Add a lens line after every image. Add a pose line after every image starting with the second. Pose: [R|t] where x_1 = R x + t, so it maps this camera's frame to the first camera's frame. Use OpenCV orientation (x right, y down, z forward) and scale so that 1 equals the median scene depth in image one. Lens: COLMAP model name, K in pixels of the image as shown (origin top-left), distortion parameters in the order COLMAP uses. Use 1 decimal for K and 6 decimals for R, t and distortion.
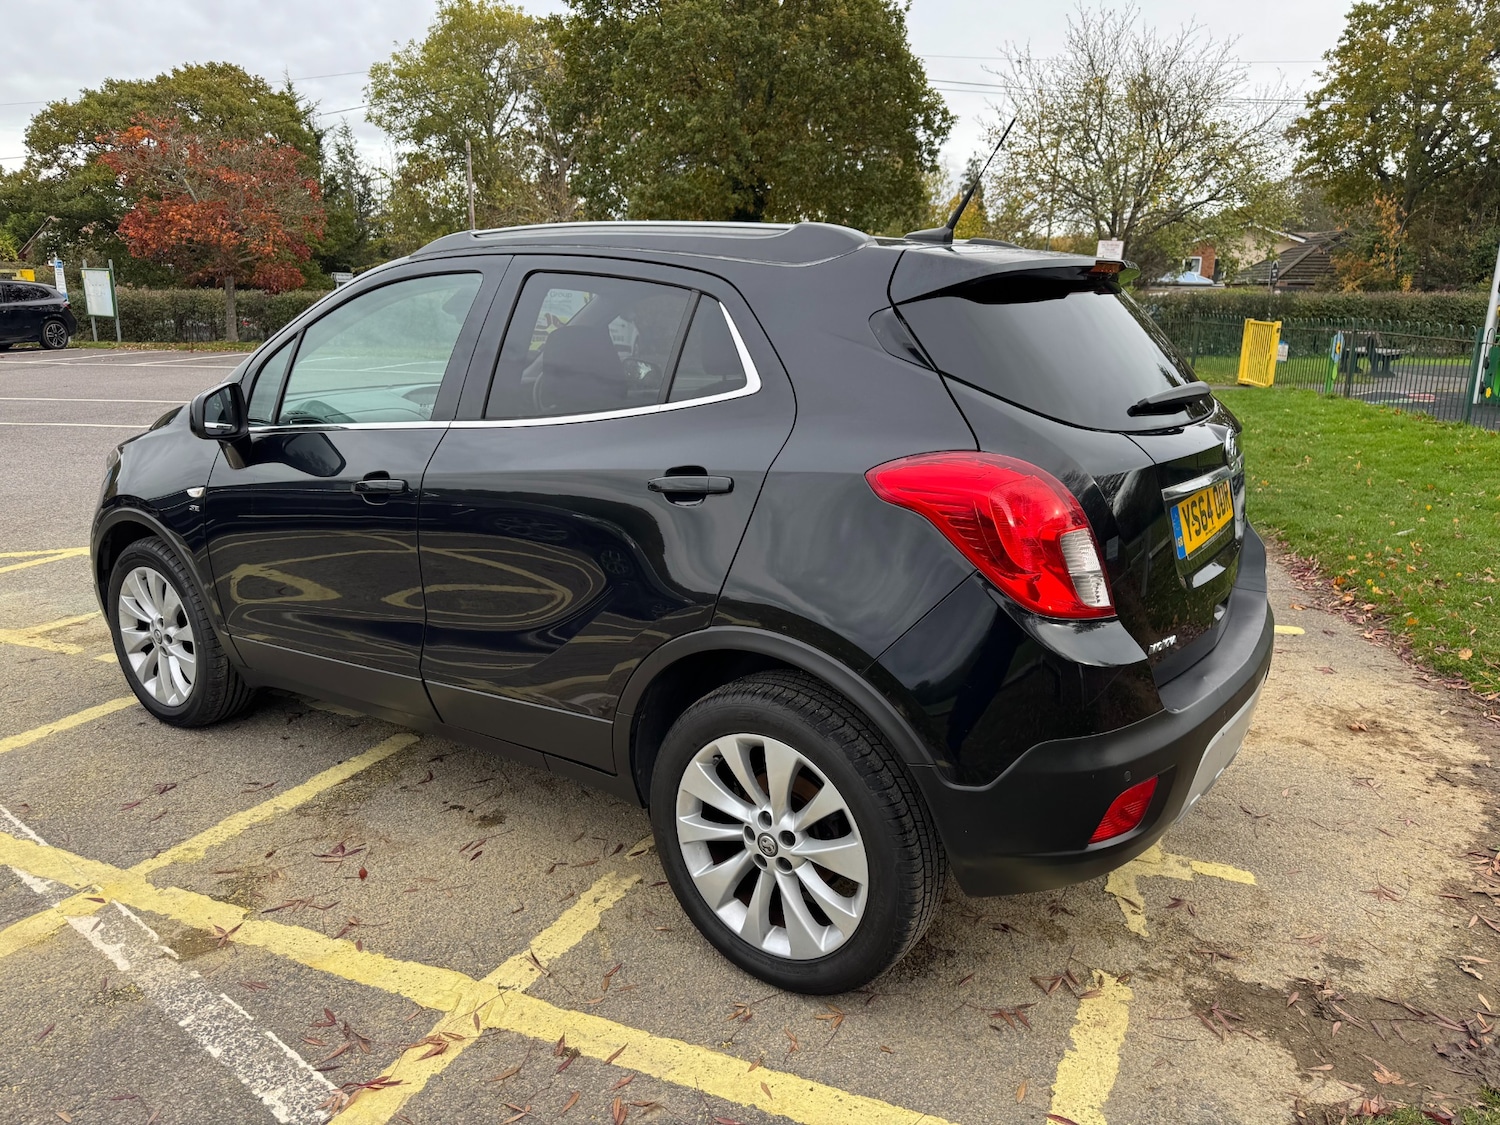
lens RADIAL K [[1059.2, 0, 739.8], [0, 1059.2, 562.5], [0, 0, 1]] dist [0.028889, -0.035270]
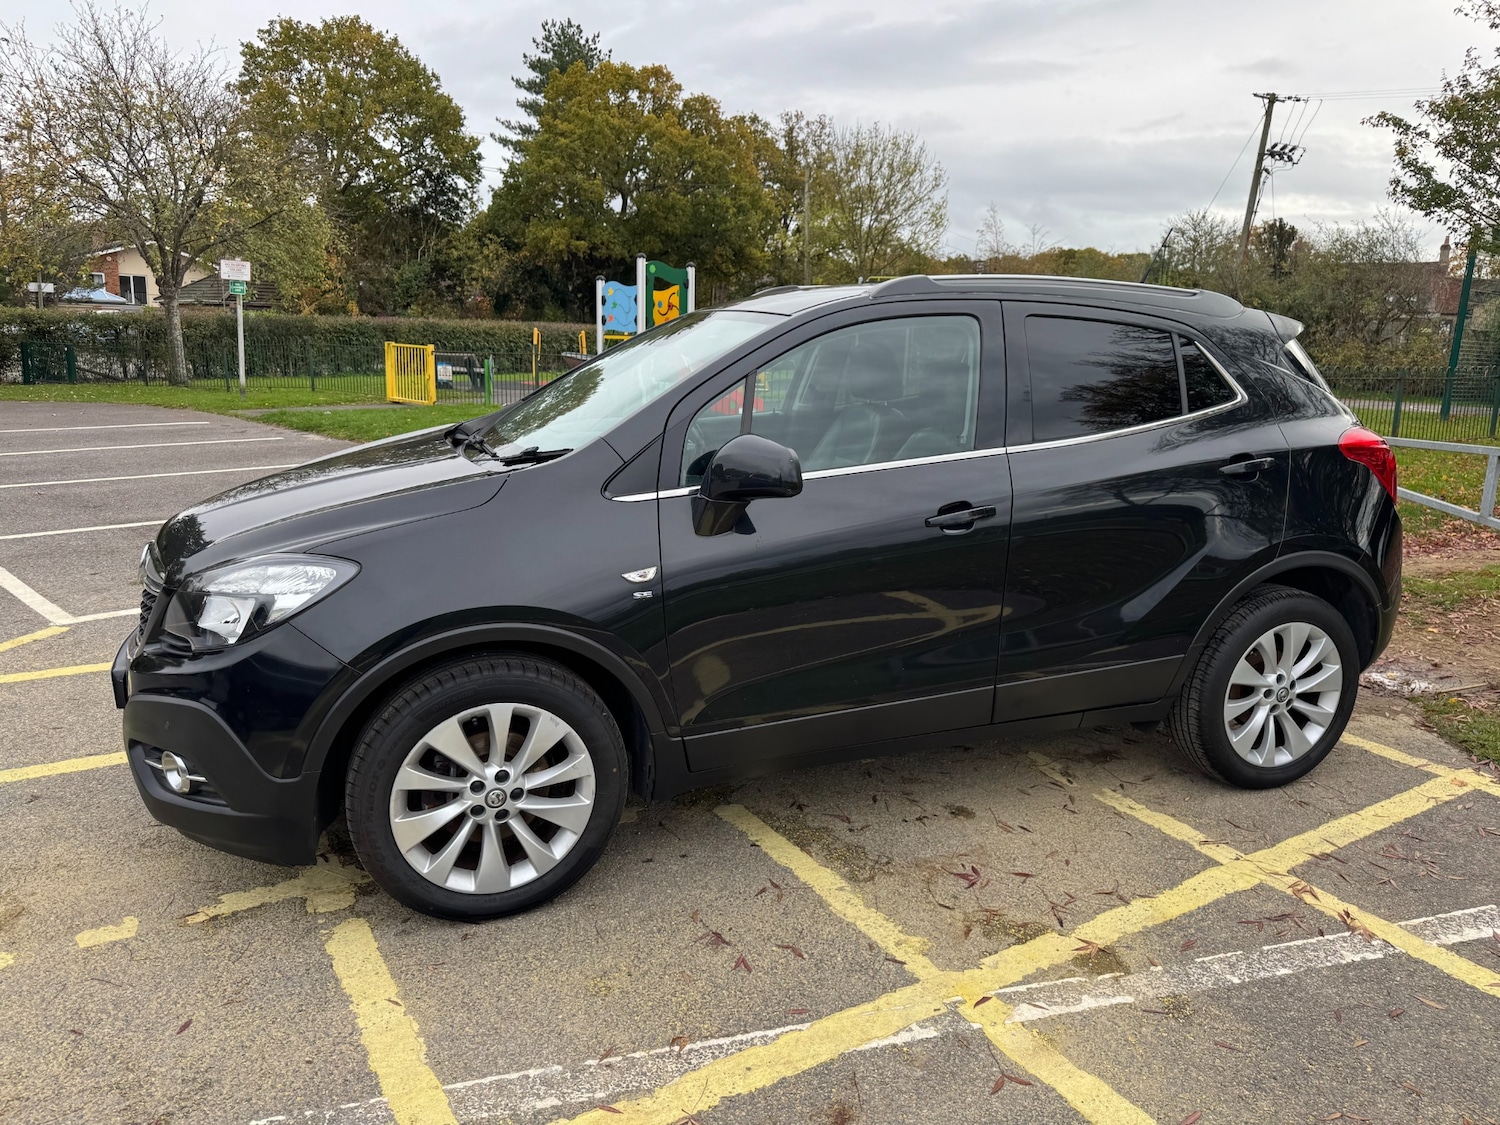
lens RADIAL K [[1059.2, 0, 746.7], [0, 1059.2, 559.0], [0, 0, 1]] dist [0.028889, -0.035270]
pose [[0.565269, -0.163799, 0.808481, -1.356555], [0.180541, 0.980892, 0.072500, -0.149064], [-0.804908, 0.104983, 0.584040, 0.582880]]
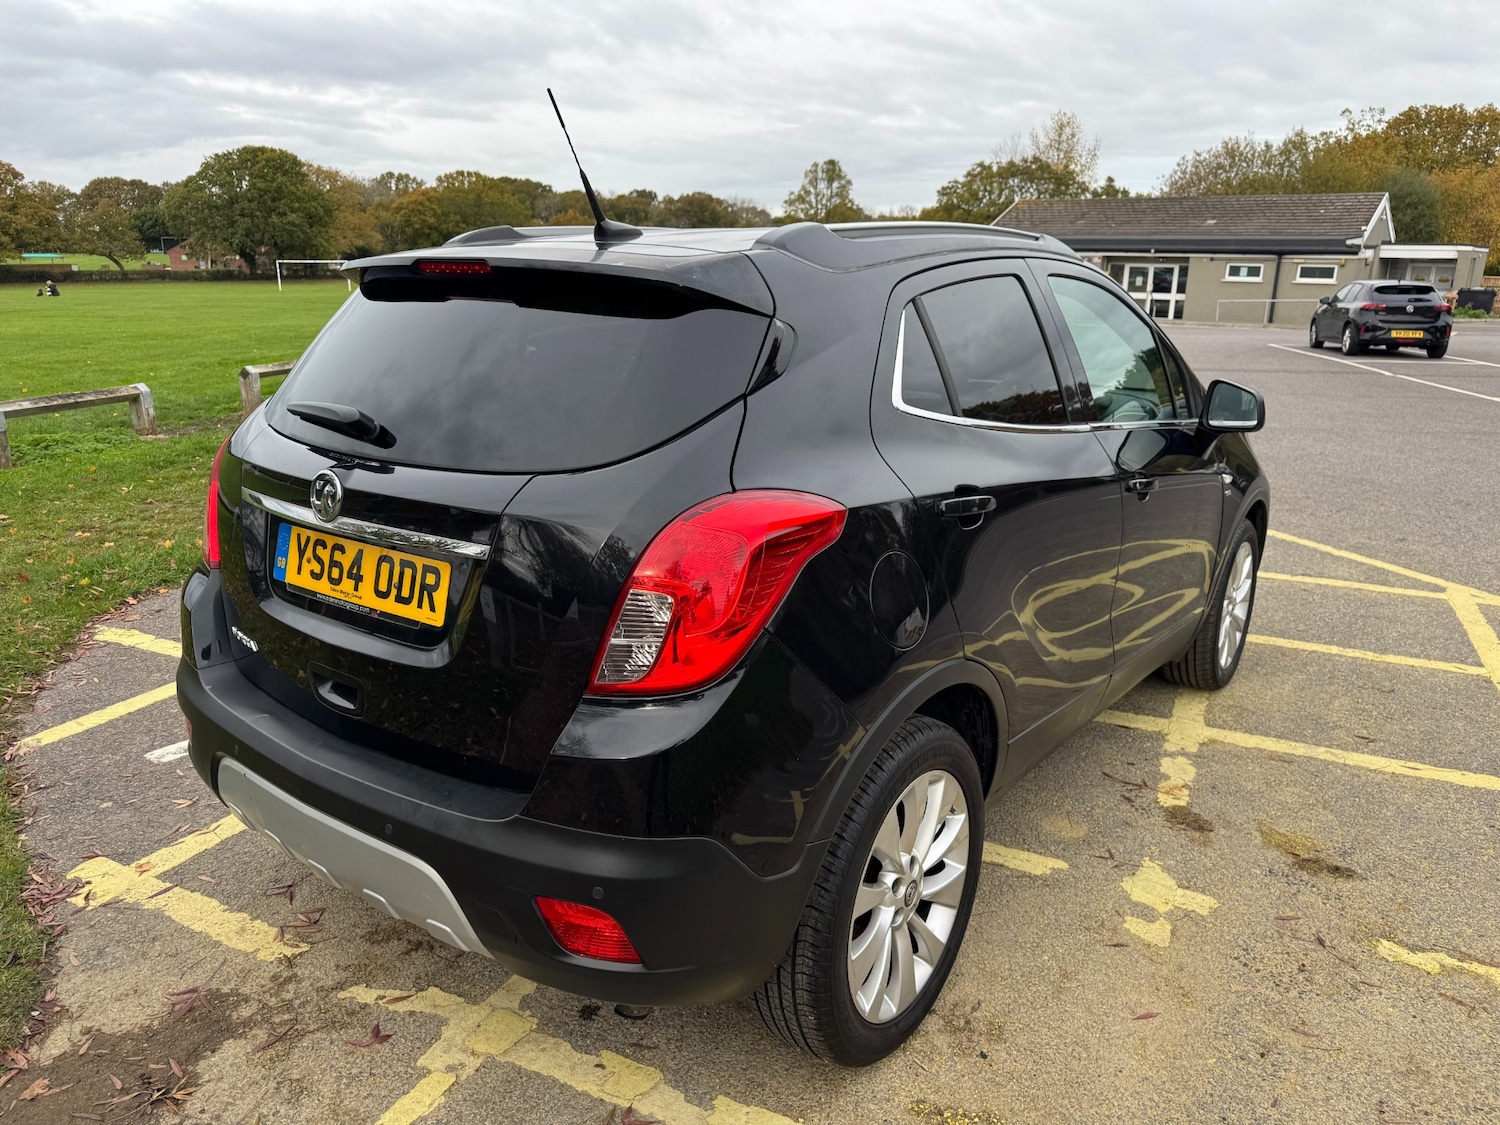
lens RADIAL K [[1059.2, 0, 755.8], [0, 1059.2, 570.0], [0, 0, 1]] dist [0.028889, -0.035270]
pose [[-0.022557, 0.271040, -0.962304, 1.070371], [-0.259050, 0.928090, 0.267475, -0.304248], [0.965601, 0.255318, 0.049278, 1.115769]]
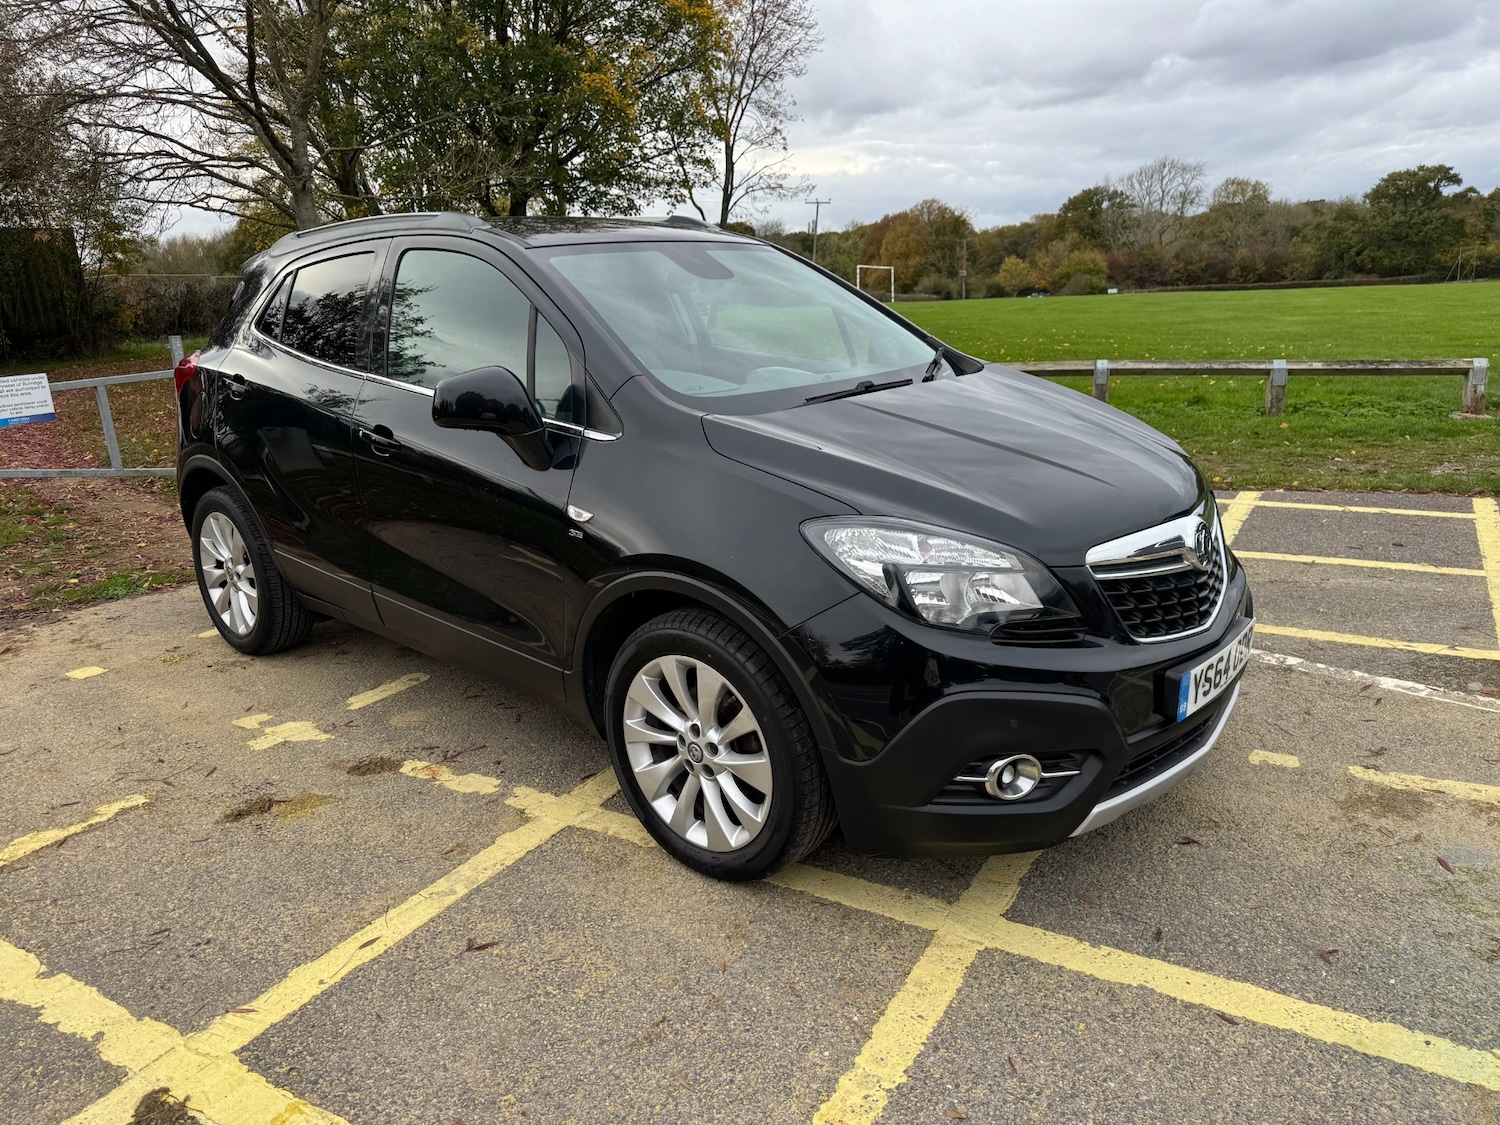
lens RADIAL K [[1059.2, 0, 736.3], [0, 1059.2, 571.8], [0, 0, 1]] dist [0.028889, -0.035270]
pose [[-0.993214, 0.004496, 0.116215, -0.521859], [0.062516, 0.863252, 0.500887, -0.639255], [-0.098071, 0.504753, -0.857675, 2.575536]]
